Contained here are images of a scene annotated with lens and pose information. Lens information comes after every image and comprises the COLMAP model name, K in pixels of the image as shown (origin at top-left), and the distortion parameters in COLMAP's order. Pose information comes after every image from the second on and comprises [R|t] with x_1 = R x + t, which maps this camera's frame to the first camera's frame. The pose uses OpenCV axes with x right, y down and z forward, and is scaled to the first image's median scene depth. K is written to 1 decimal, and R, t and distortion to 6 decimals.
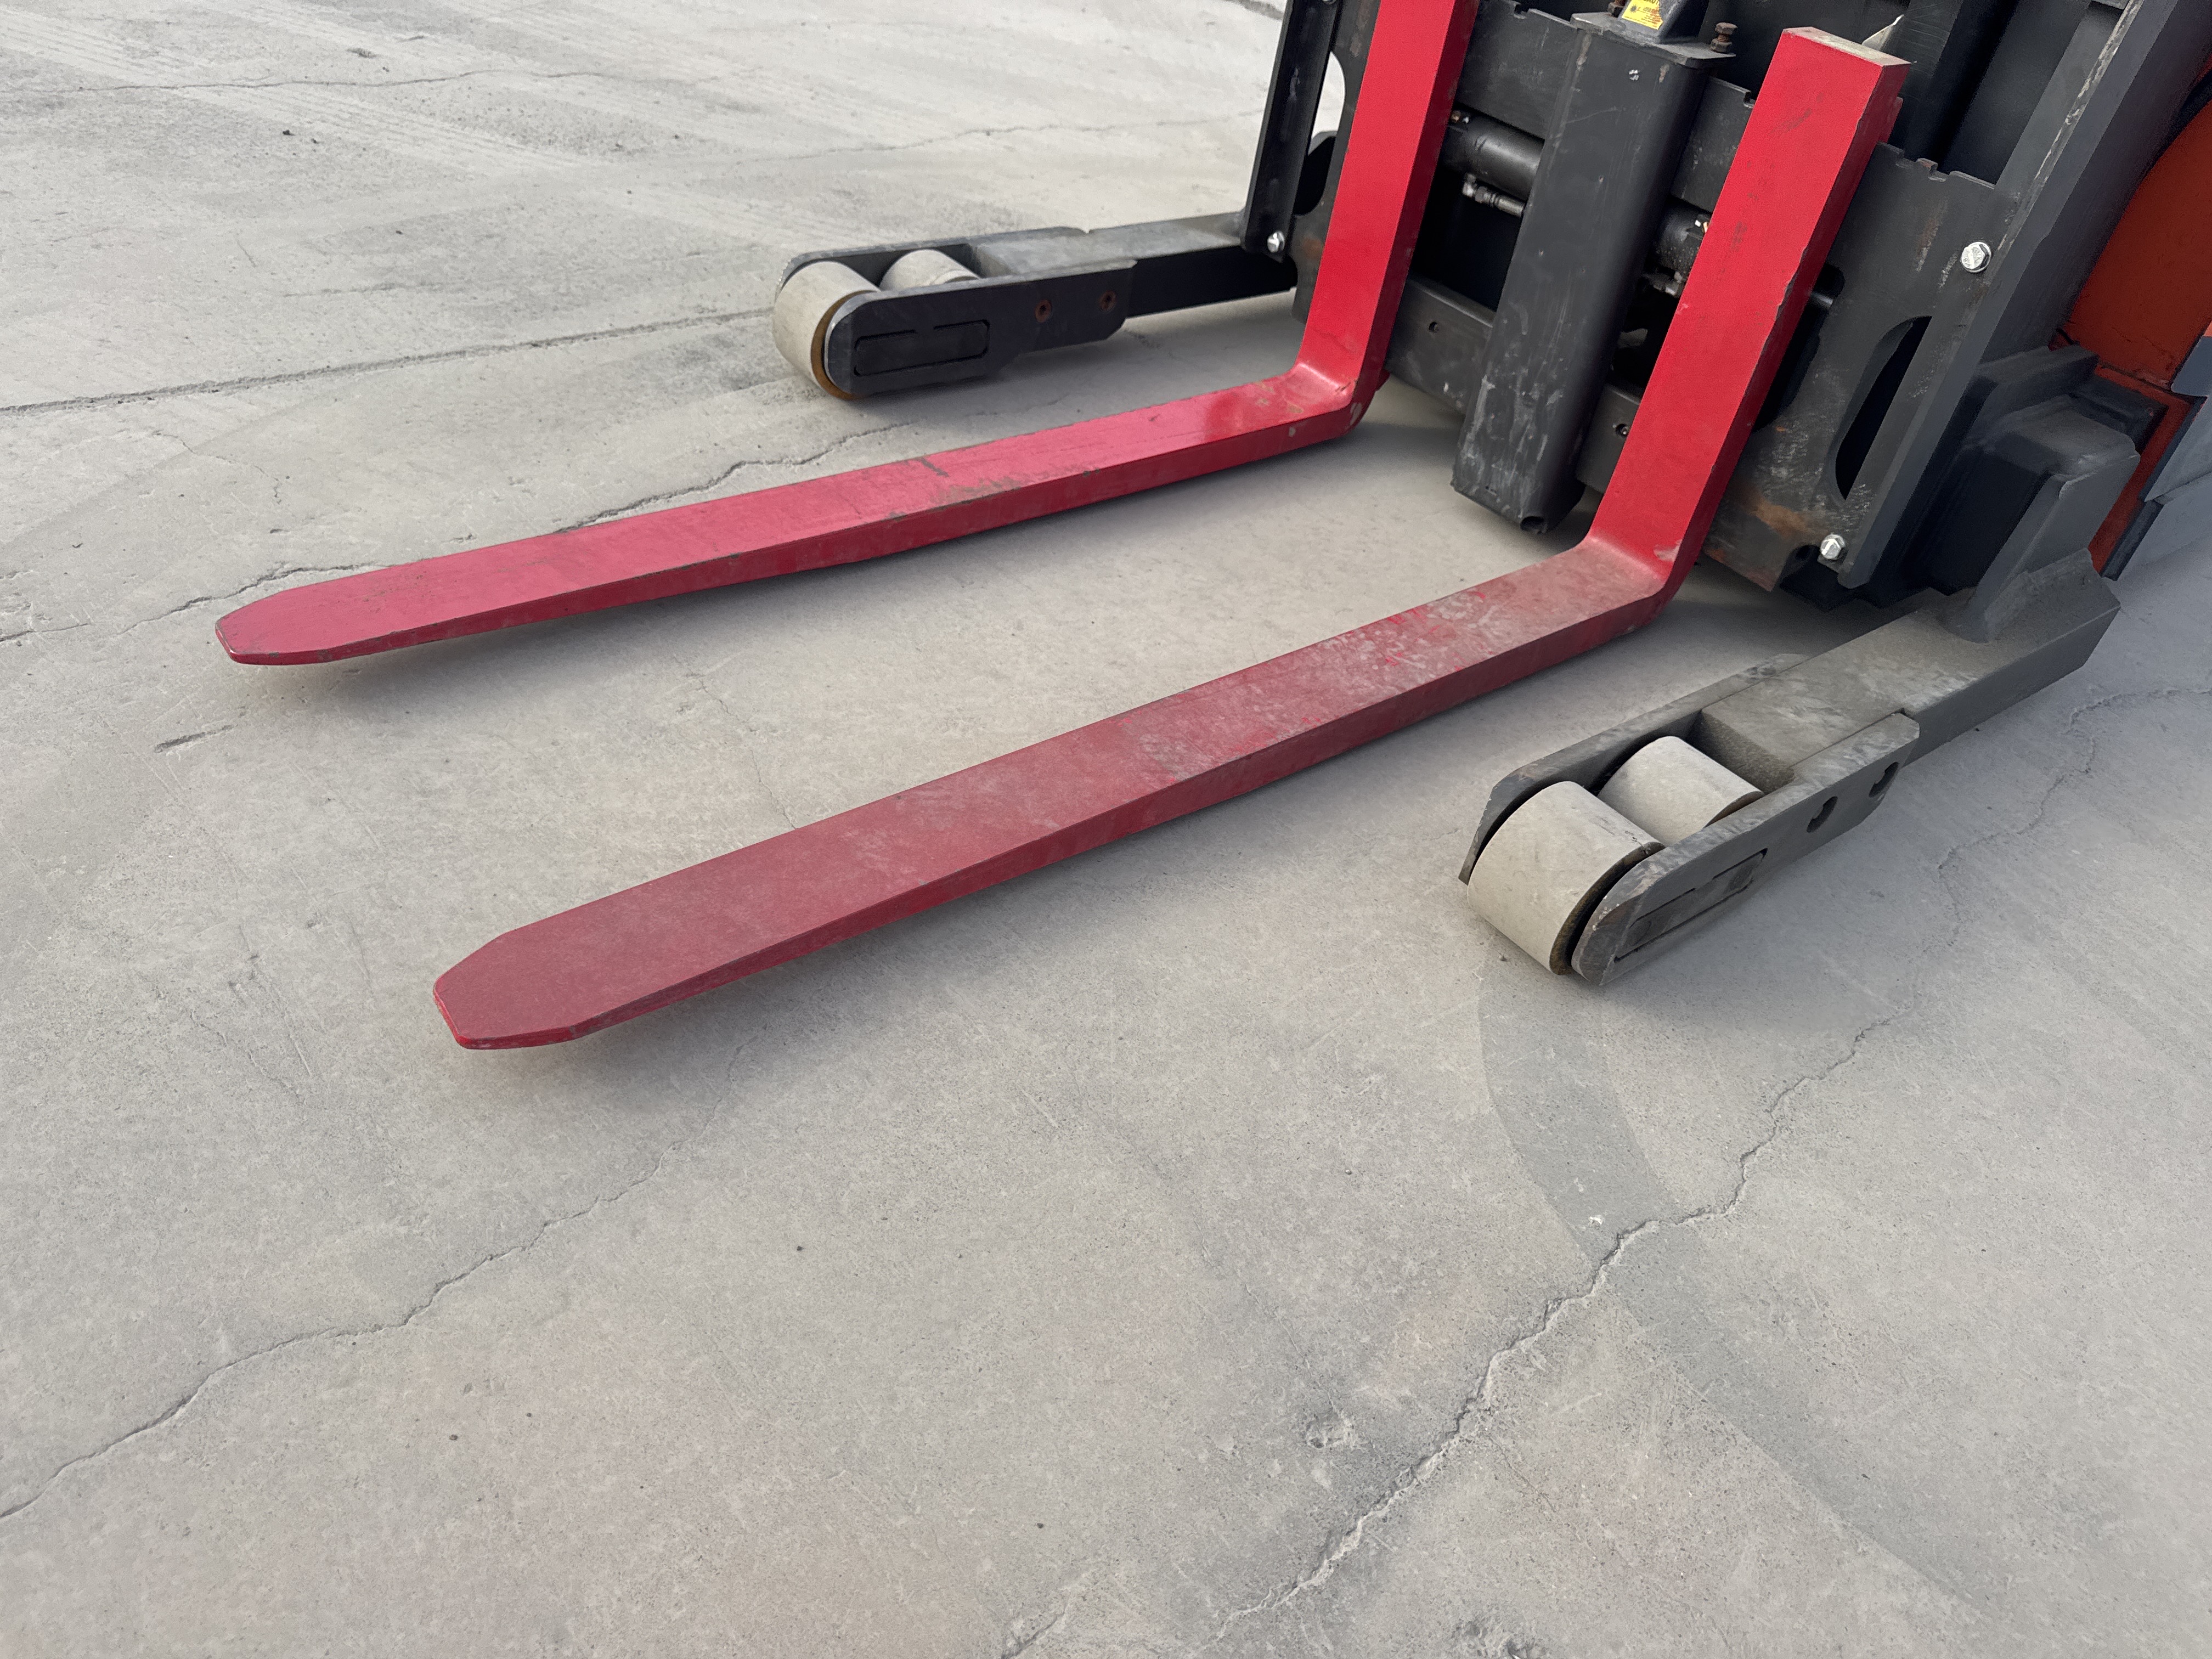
lens RADIAL K [[1587.5, 0, 1106.0], [0, 1587.5, 829.5], [0, 0, 1]] dist [-0.002334, -0.008270]
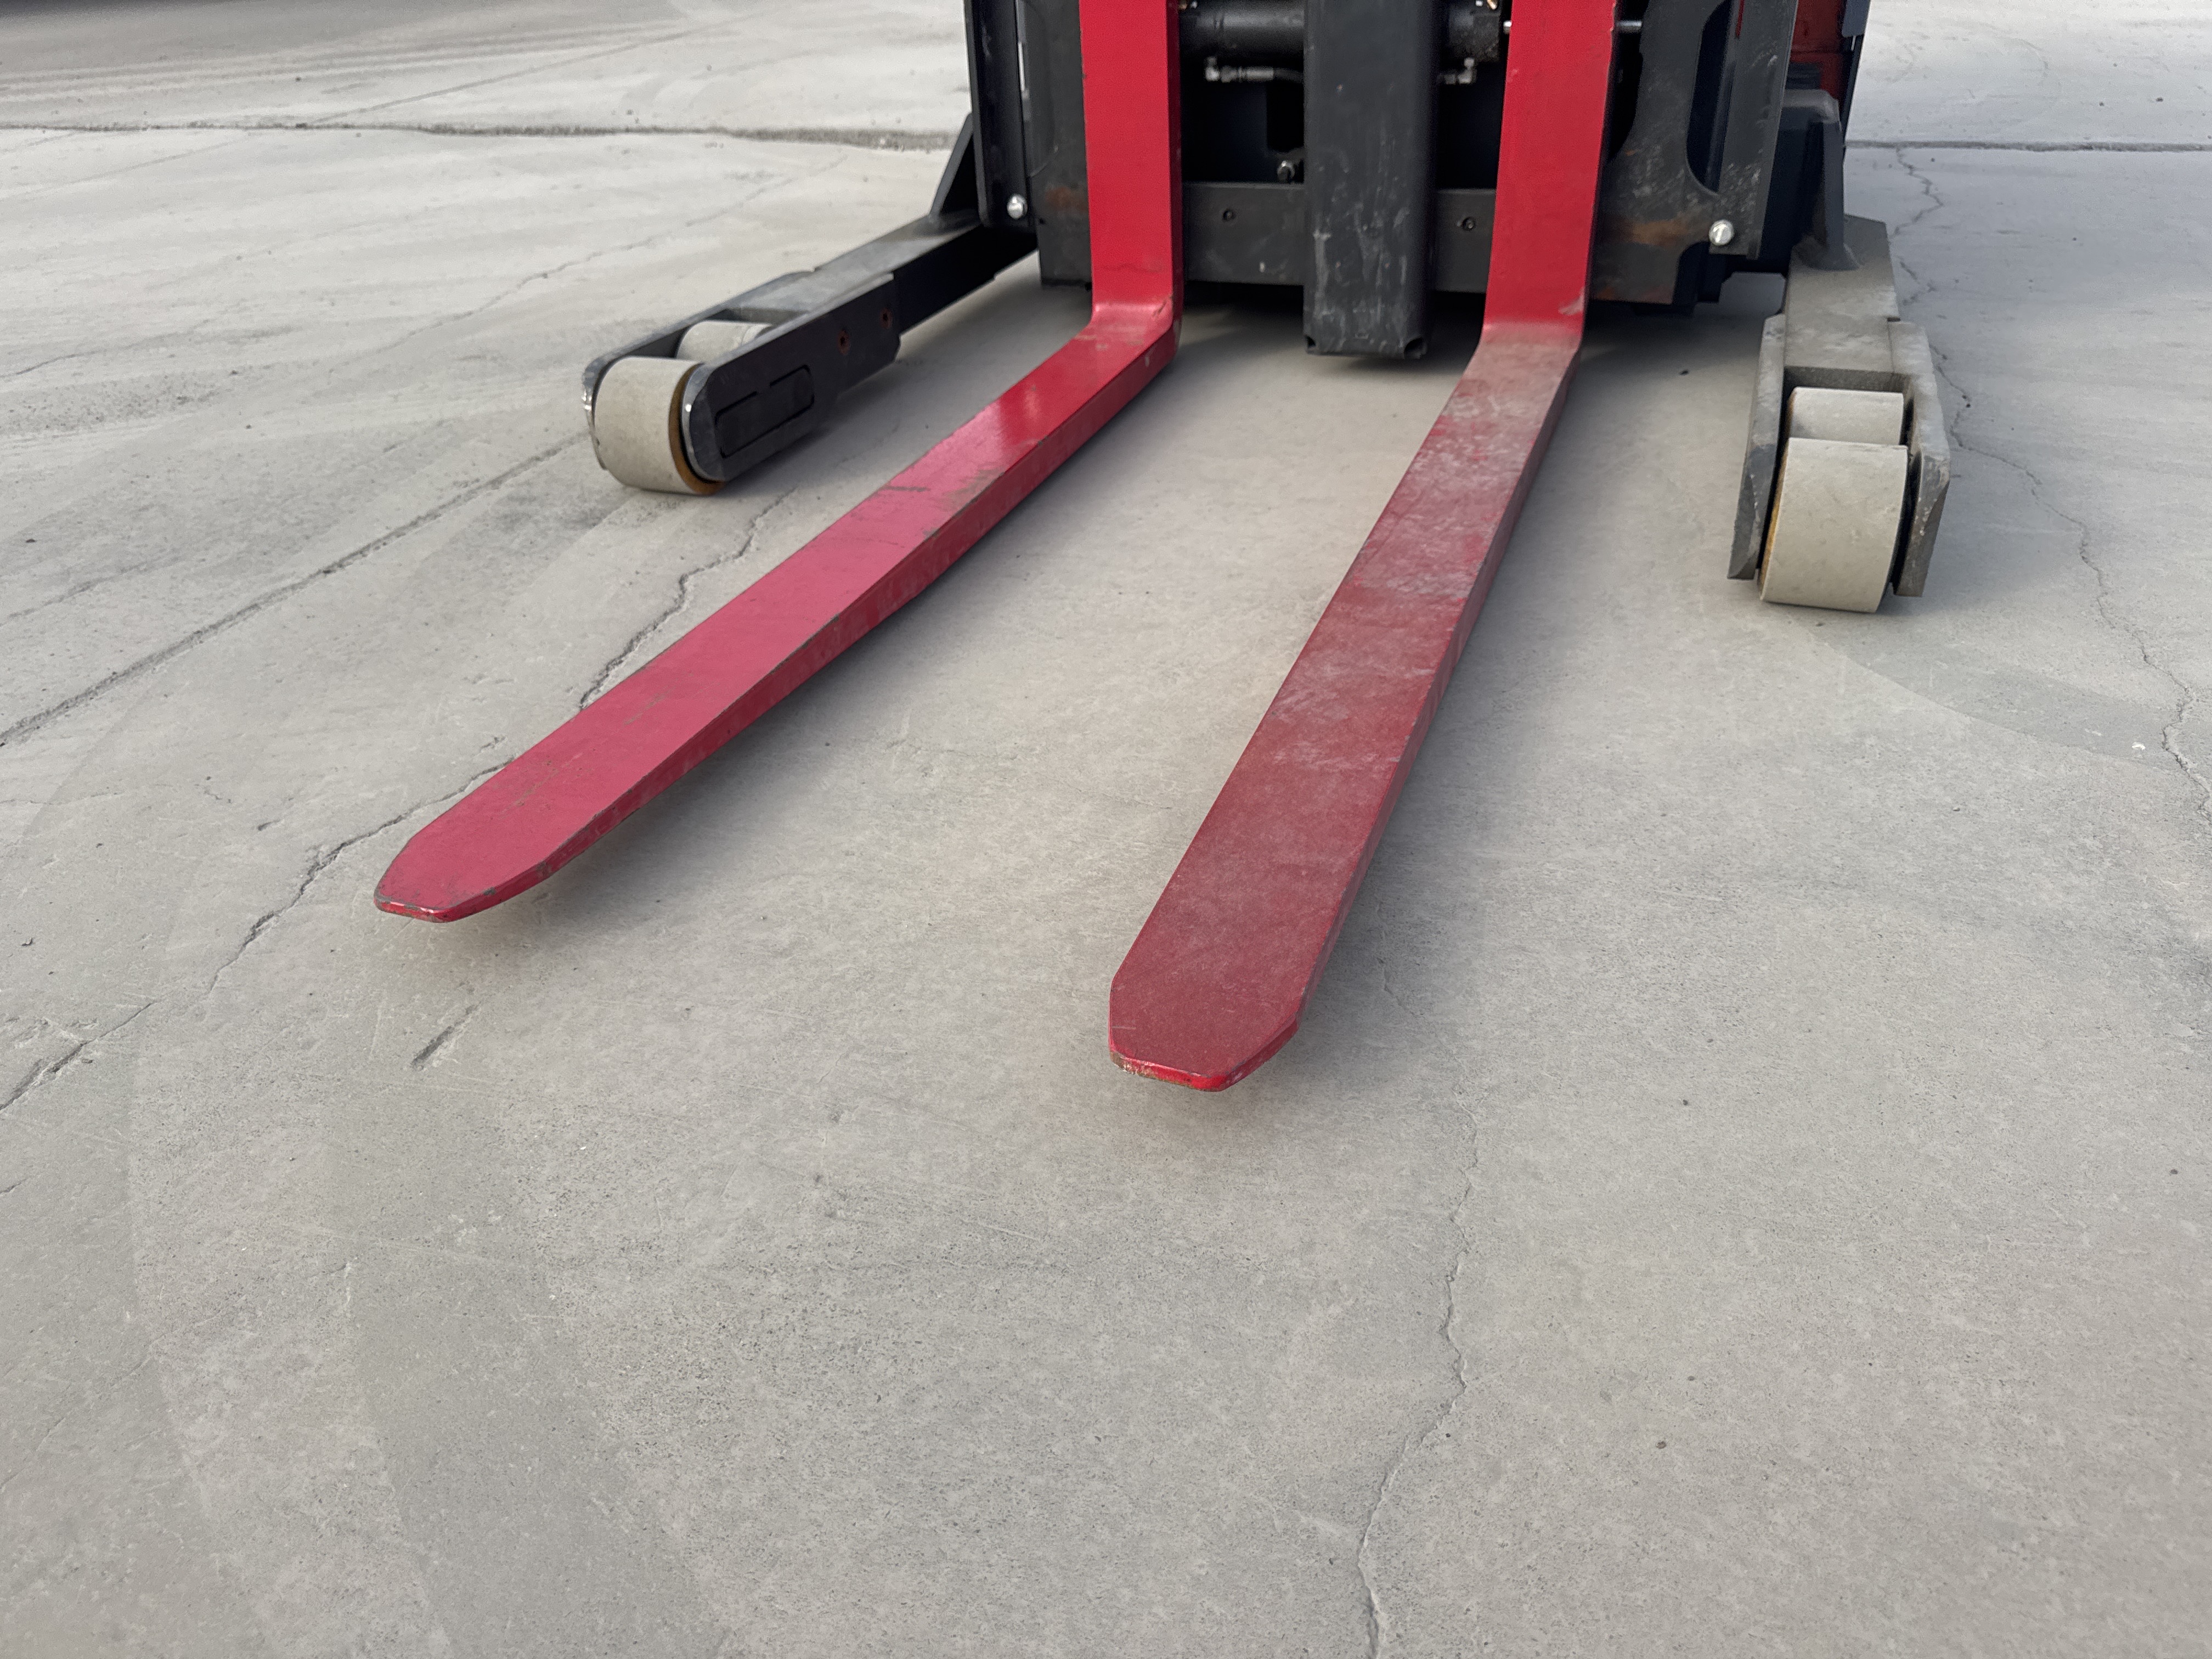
lens RADIAL K [[1587.5, 0, 1106.0], [0, 1587.5, 829.5], [0, 0, 1]] dist [-0.002334, -0.008270]
pose [[0.843281, -0.427475, 0.325794, -0.363211], [0.455421, 0.890211, -0.010758, 0.002746], [-0.285427, 0.157446, 0.945379, 0.146659]]
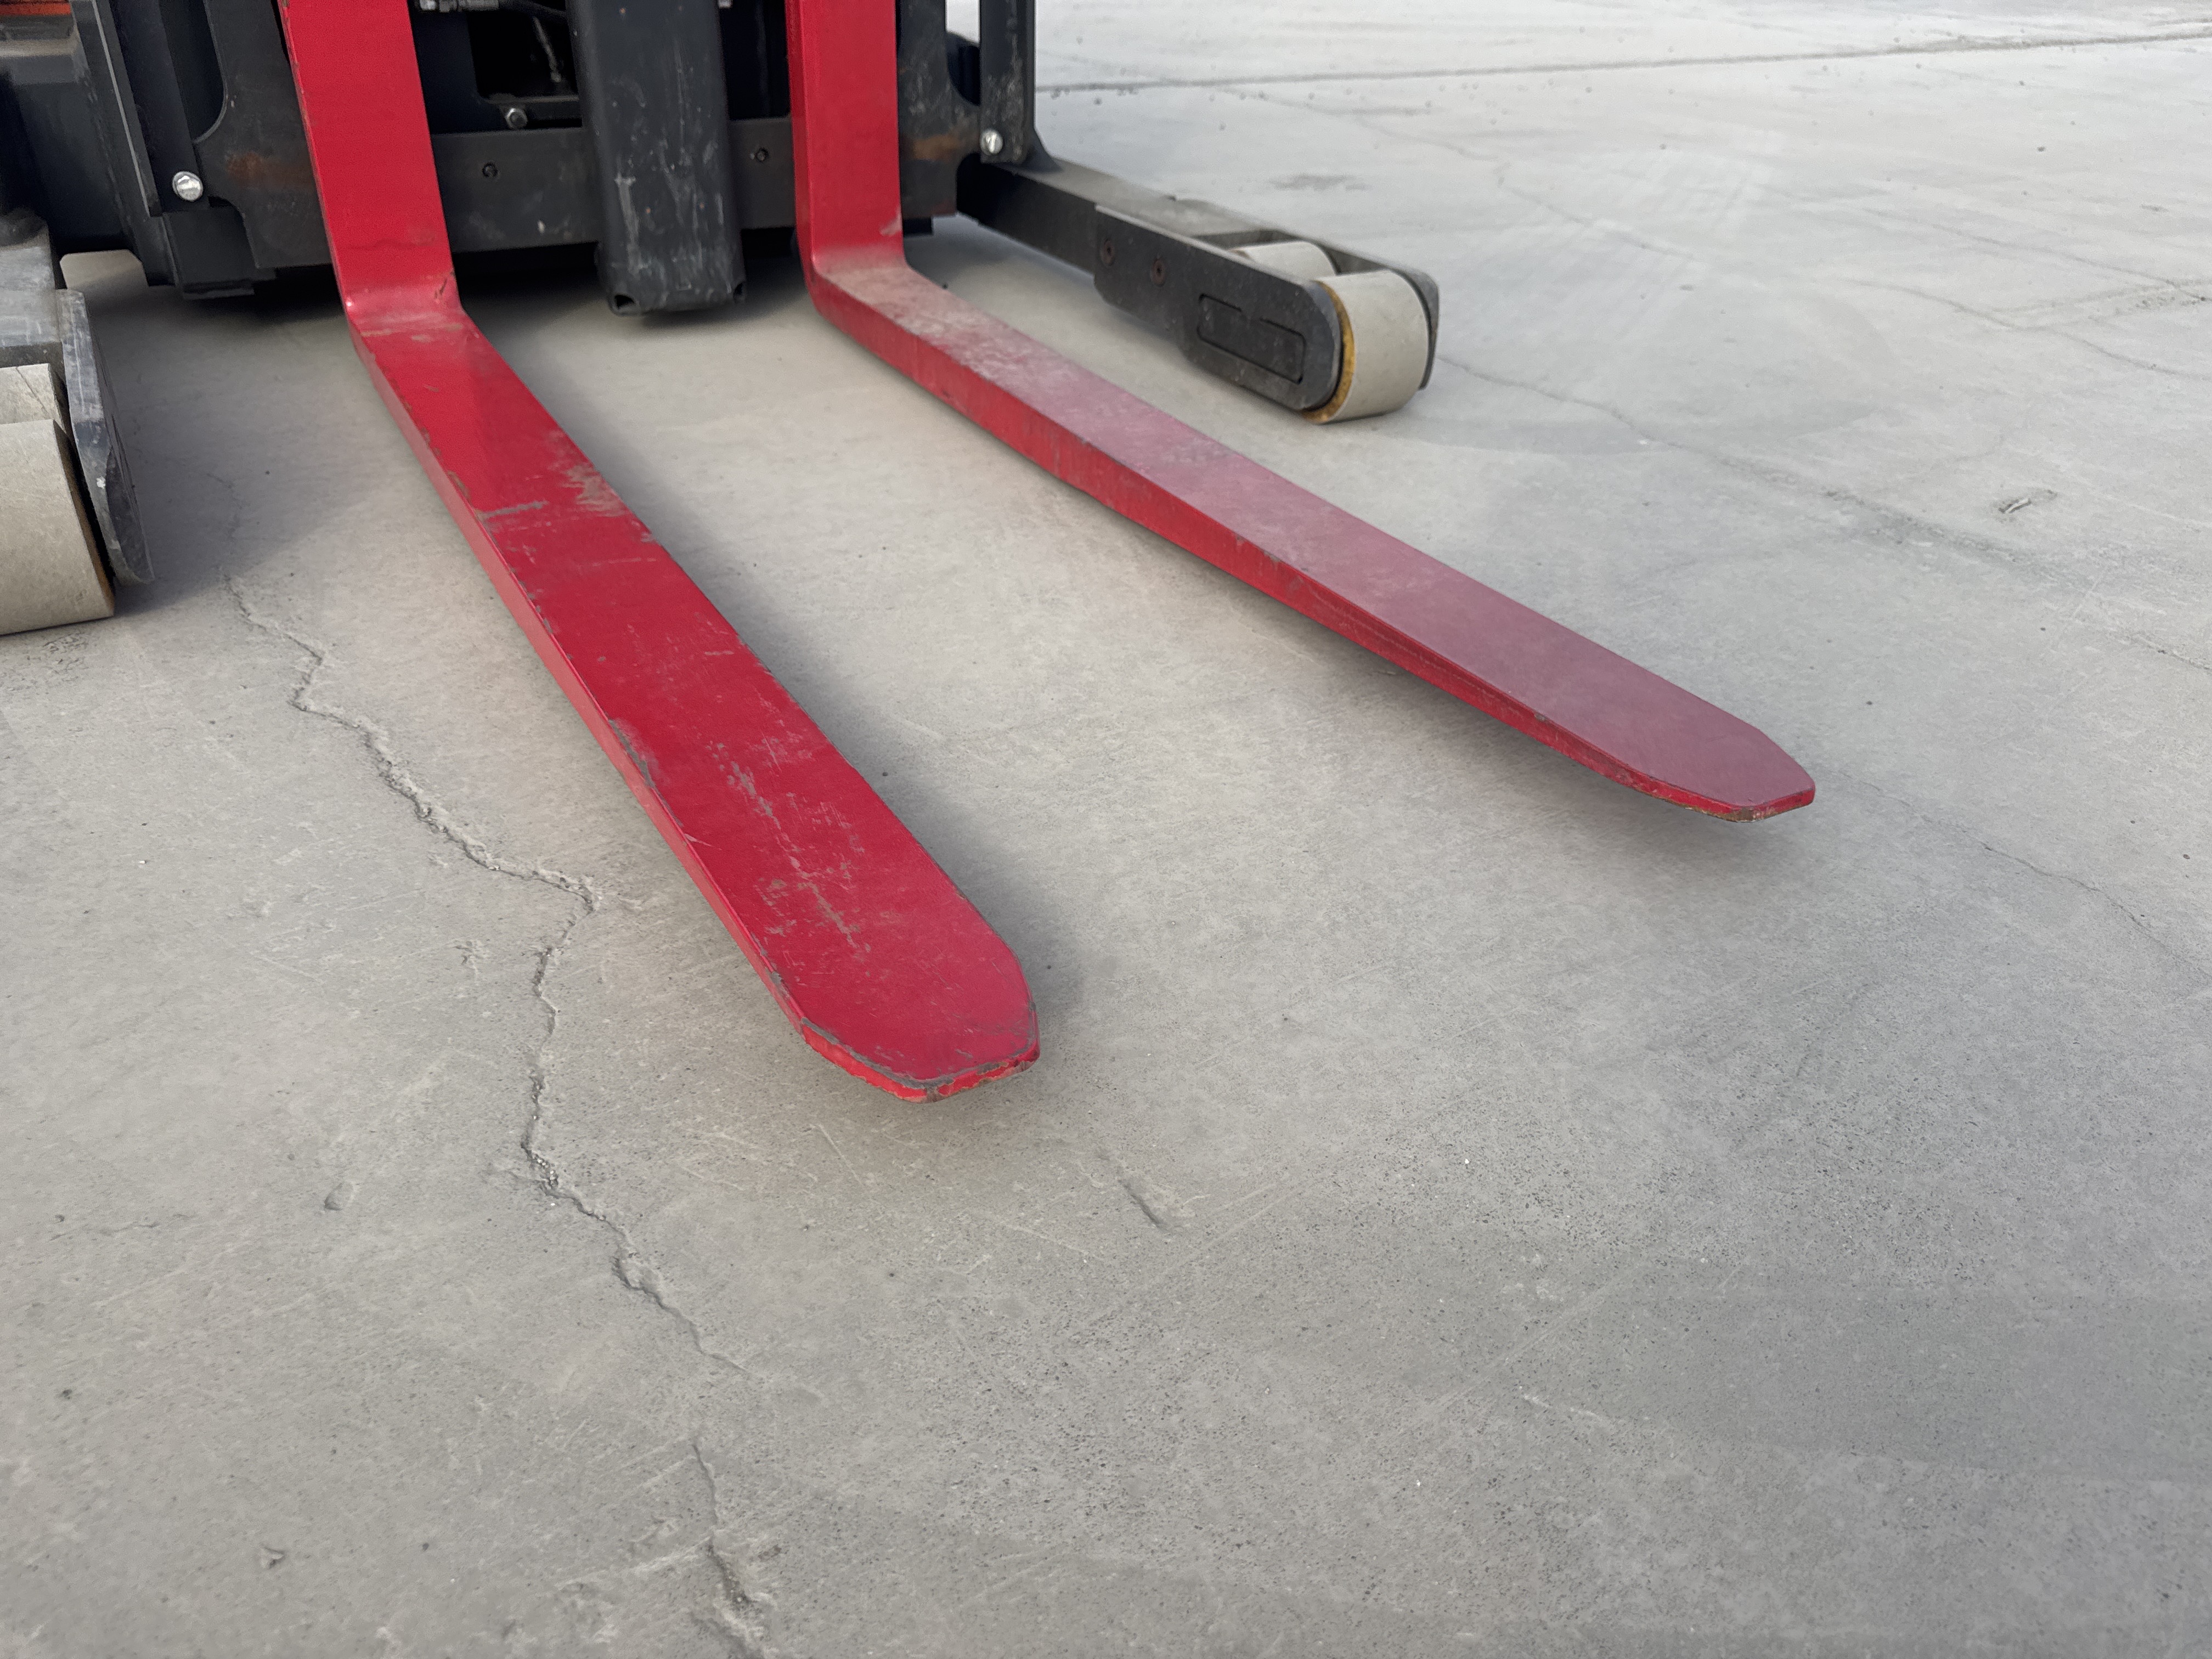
lens RADIAL K [[1614.3, 0, 1109.2], [0, 1614.3, 796.4], [0, 0, 1]] dist [0.004716, -0.005535]
pose [[0.150873, -0.625664, 0.765364, -0.637086], [0.616651, 0.664693, 0.421810, -0.265694], [-0.772644, 0.408323, 0.486101, 0.484054]]
